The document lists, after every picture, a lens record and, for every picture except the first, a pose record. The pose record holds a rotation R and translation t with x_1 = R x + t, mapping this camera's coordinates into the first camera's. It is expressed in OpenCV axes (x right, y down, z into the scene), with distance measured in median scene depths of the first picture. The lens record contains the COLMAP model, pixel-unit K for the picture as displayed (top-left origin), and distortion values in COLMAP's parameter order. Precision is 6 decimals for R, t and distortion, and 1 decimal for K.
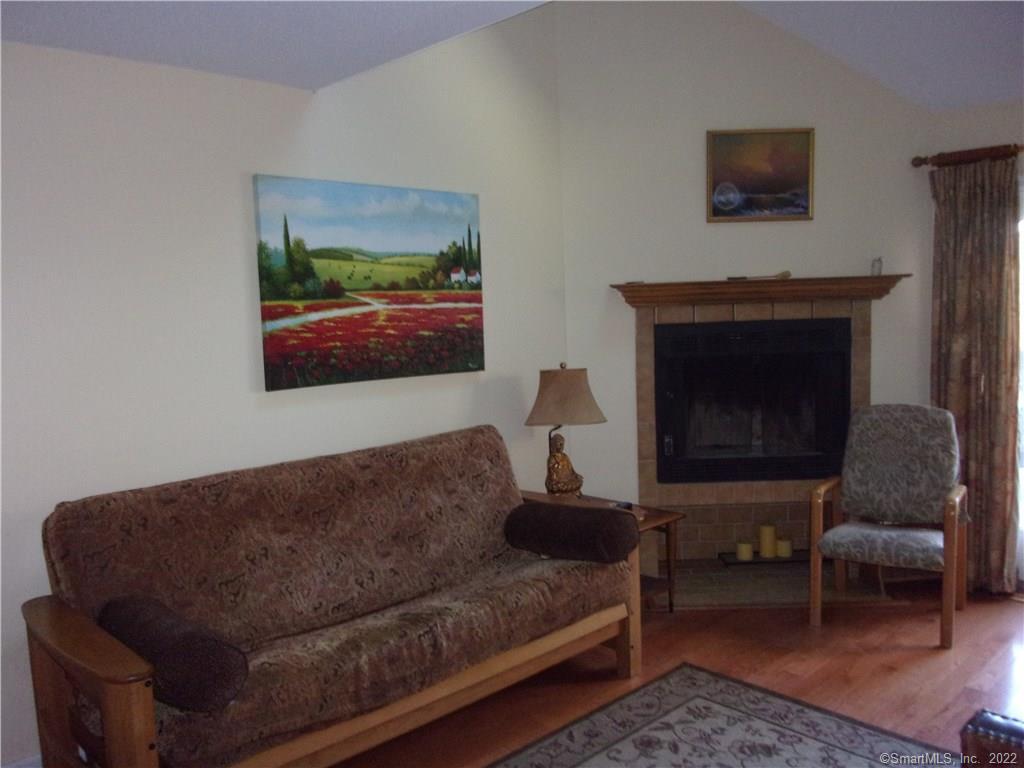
lens RADIAL K [[853.2, 0, 506.0], [0, 853.2, 386.6], [0, 0, 1]] dist [-0.001309, -0.004266]
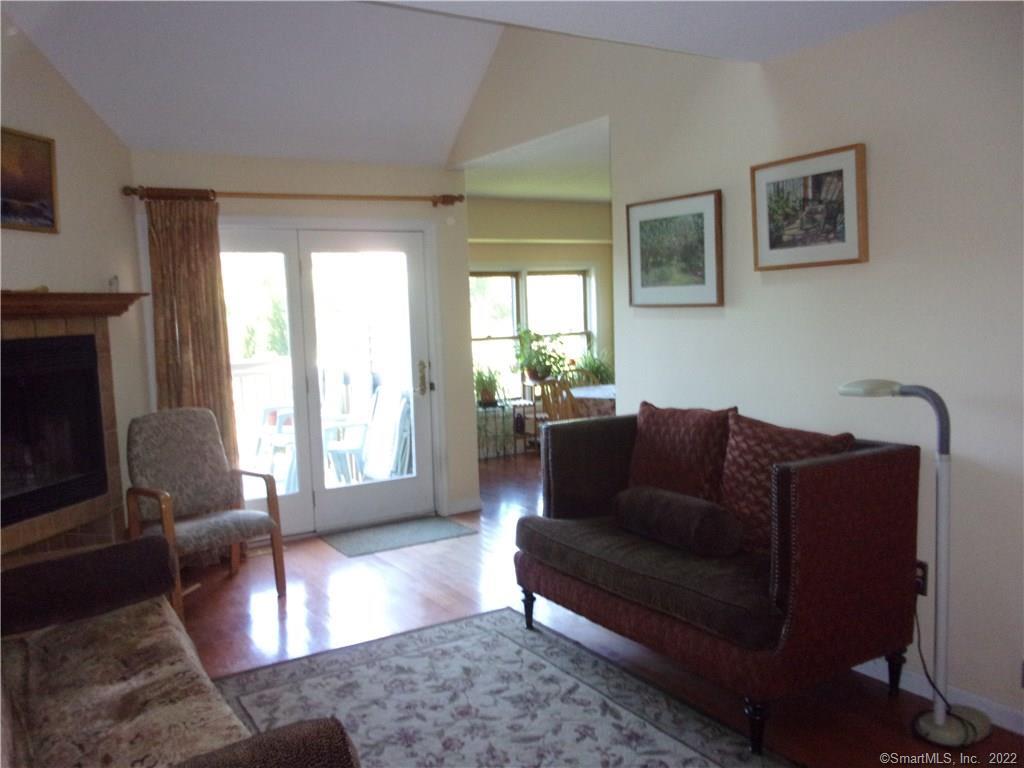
lens RADIAL K [[853.2, 0, 506.0], [0, 853.2, 386.6], [0, 0, 1]] dist [-0.001309, -0.004266]
pose [[0.216746, -0.069464, 0.973753, -0.506064], [0.122172, 0.991553, 0.043540, -0.004006], [-0.968553, 0.109528, 0.223402, 0.325949]]
